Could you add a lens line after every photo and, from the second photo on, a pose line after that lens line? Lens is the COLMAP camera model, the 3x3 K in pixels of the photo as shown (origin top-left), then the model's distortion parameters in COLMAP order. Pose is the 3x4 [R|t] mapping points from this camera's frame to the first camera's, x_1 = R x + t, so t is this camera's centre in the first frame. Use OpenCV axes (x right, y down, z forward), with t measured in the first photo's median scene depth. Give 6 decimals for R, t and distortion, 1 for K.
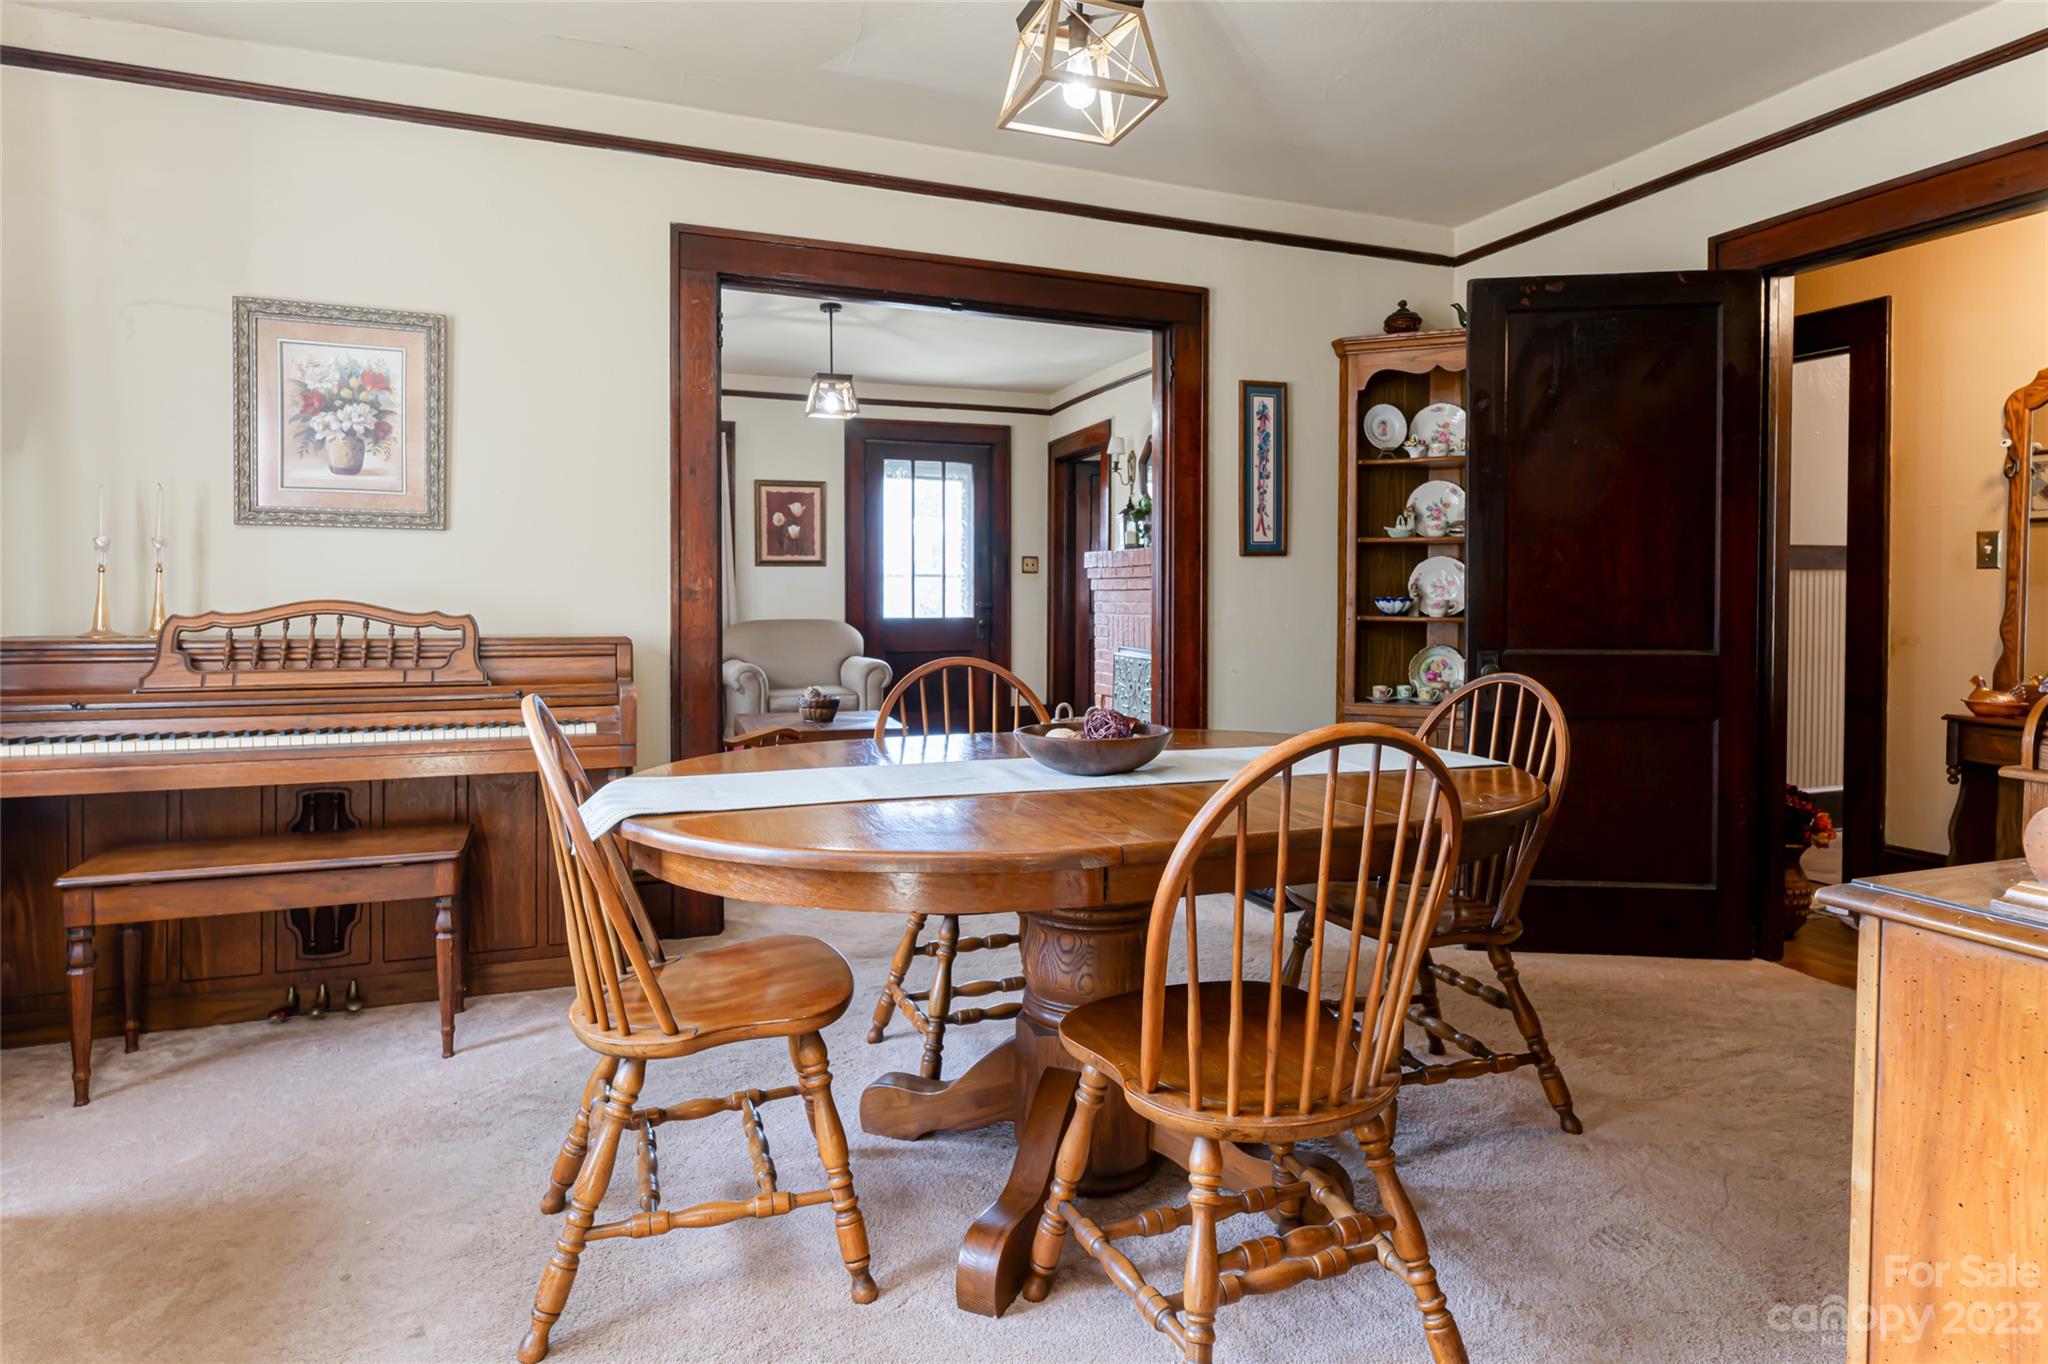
lens RADIAL K [[1118.1, 0, 1026.9], [0, 1118.1, 628.4], [0, 0, 1]] dist [0.000118, -0.000002]
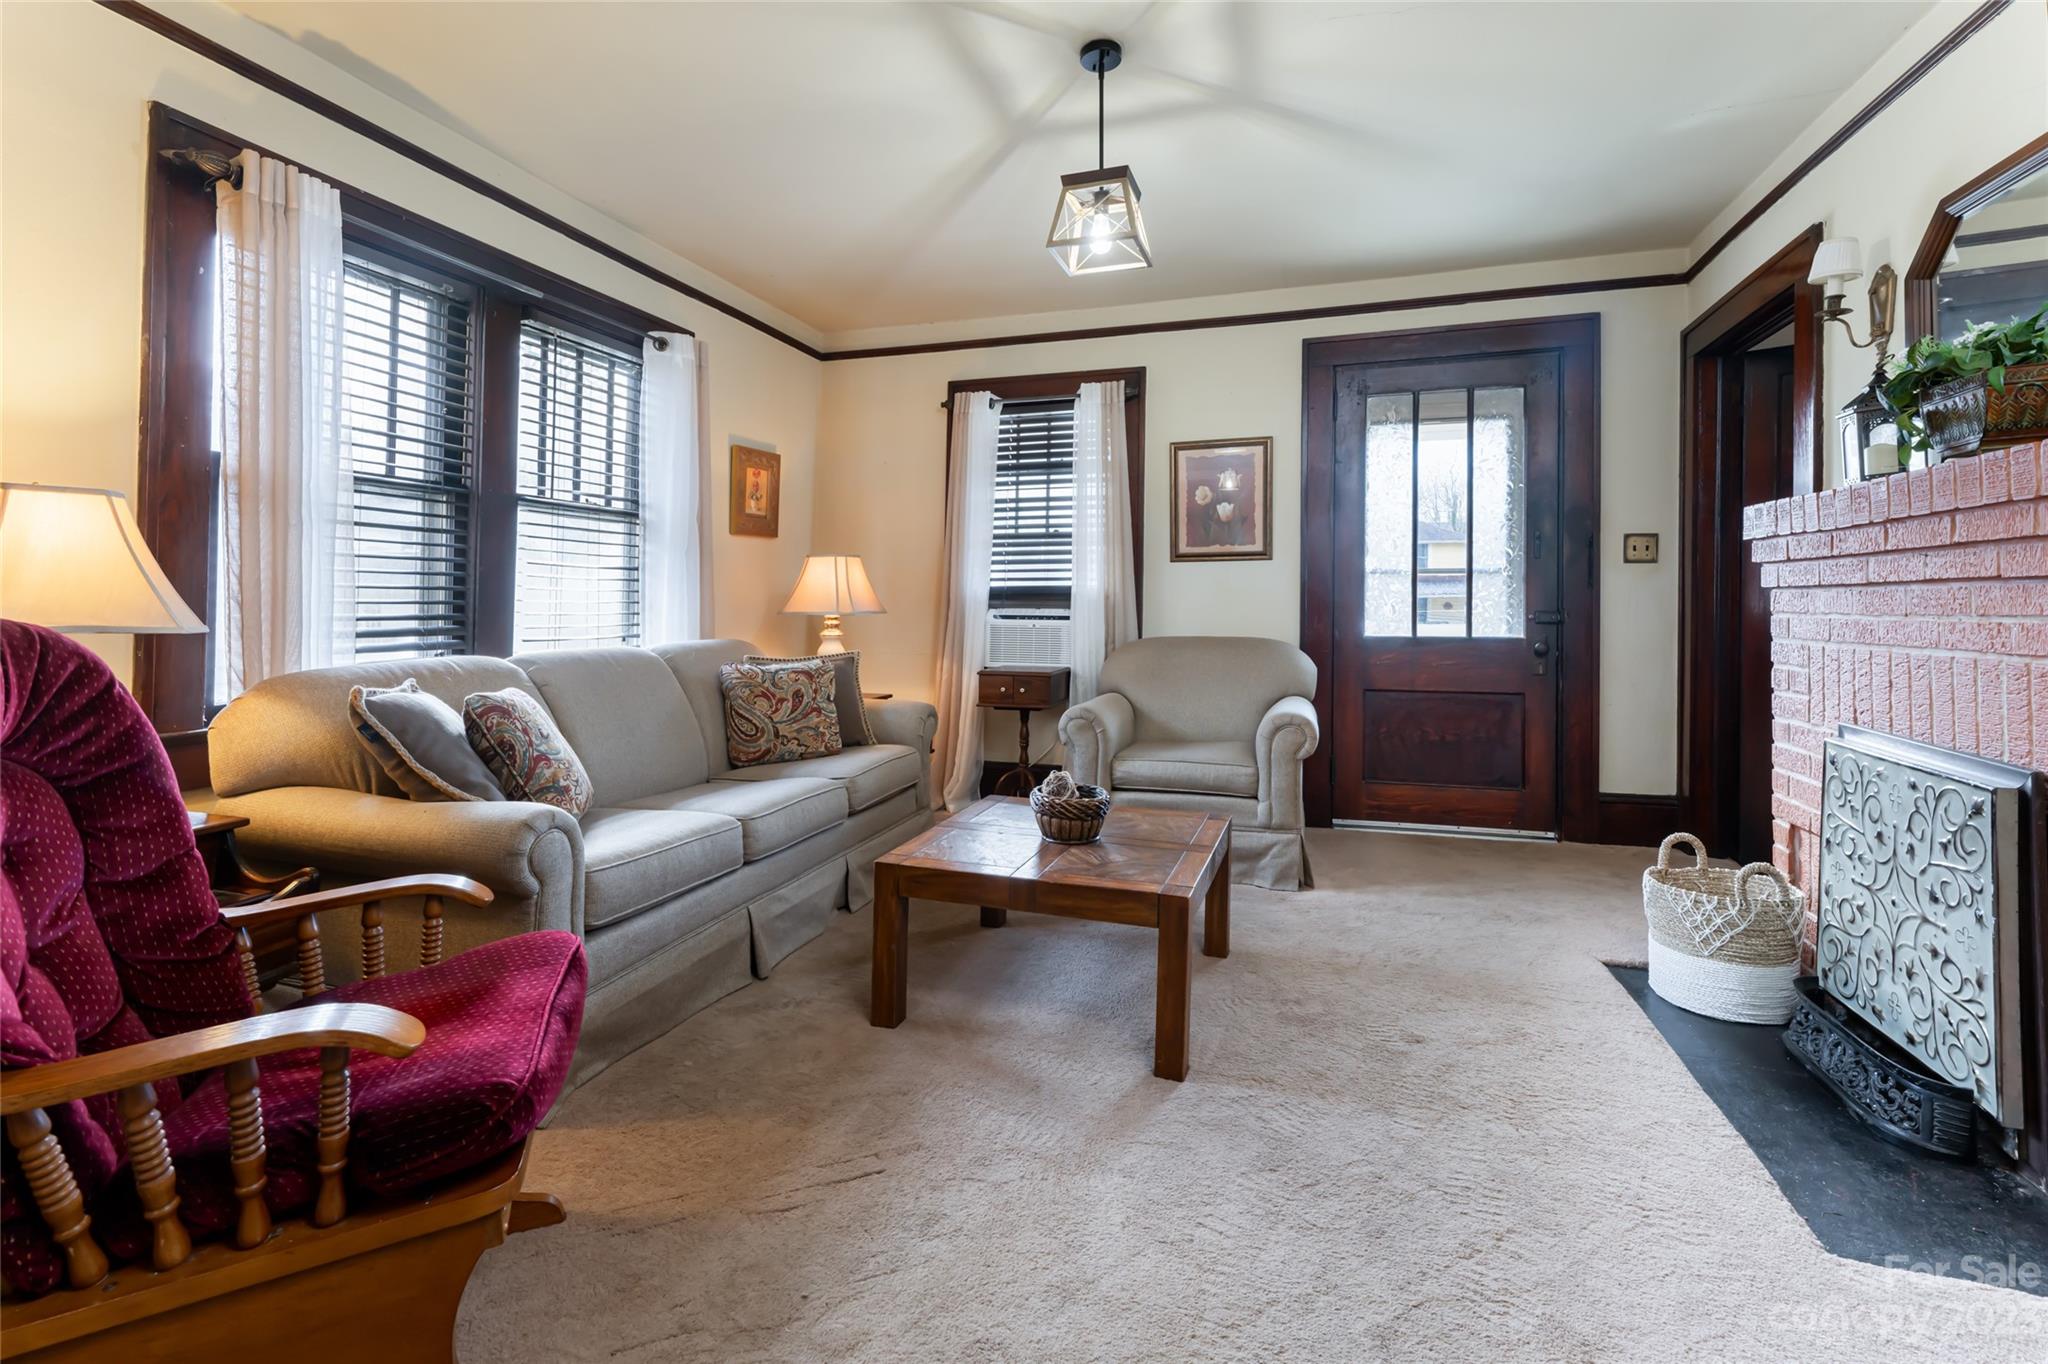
lens RADIAL K [[898.8, 0, 1031.0], [0, 898.8, 606.6], [0, 0, 1]] dist [0.000906, 0.000558]
pose [[0.785983, 0.001040, -0.618247, 0.045343], [-0.017932, 0.999616, -0.021115, -0.012331], [0.617987, 0.027683, 0.785700, 0.478579]]
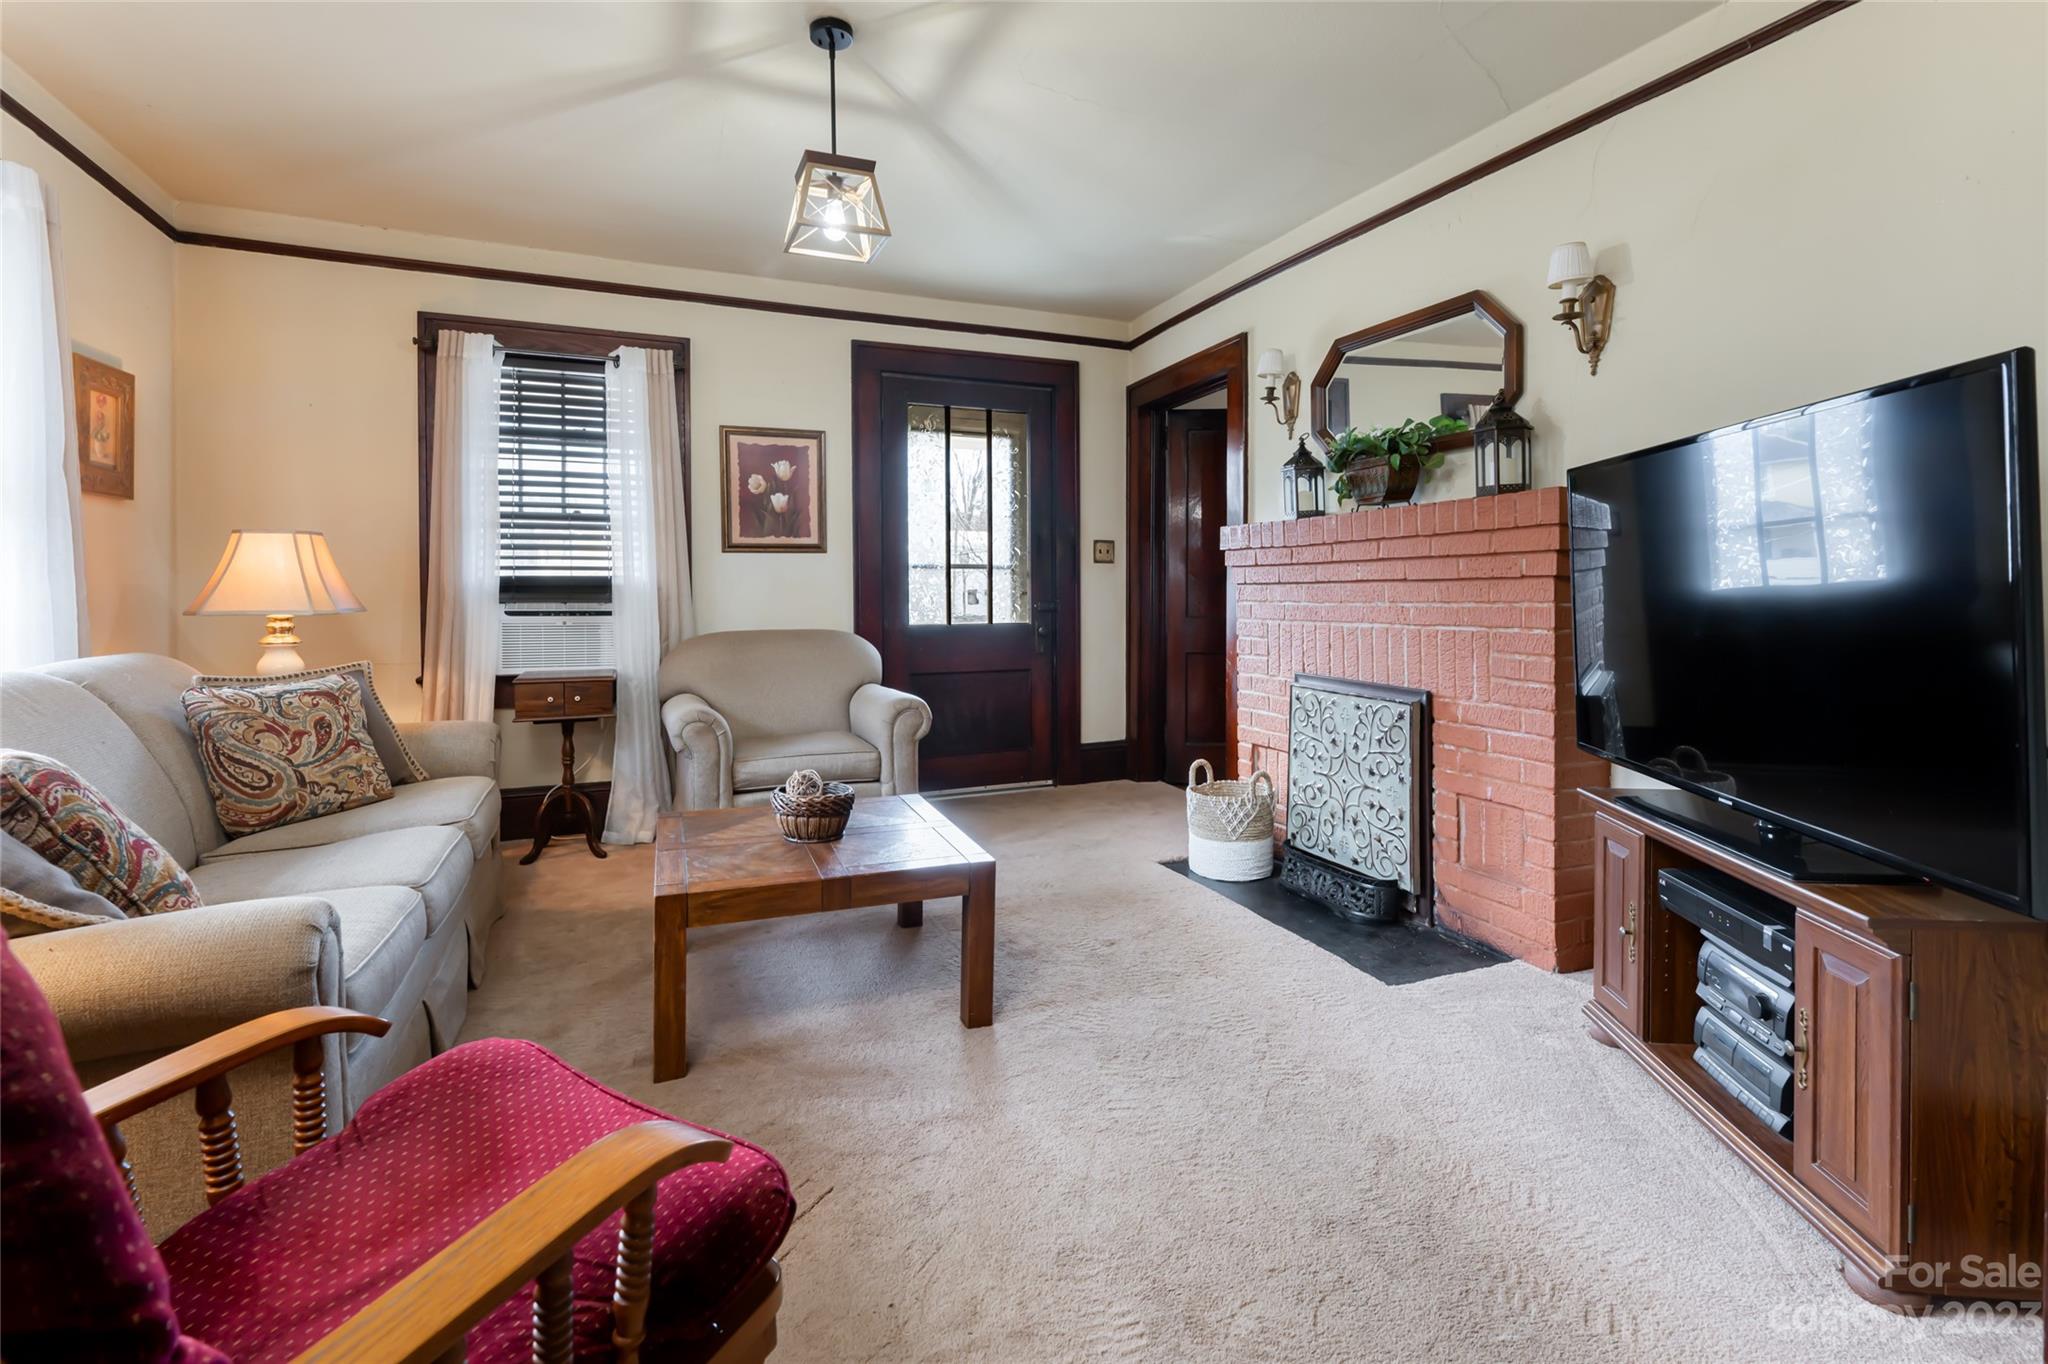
lens RADIAL K [[930.4, 0, 1027.1], [0, 930.4, 629.7], [0, 0, 1]] dist [0.002050, 0.000543]
pose [[0.999410, -0.005906, 0.033825, -0.074500], [0.005600, 0.999942, 0.009155, -0.011955], [-0.033878, -0.008960, 0.999386, 0.415687]]
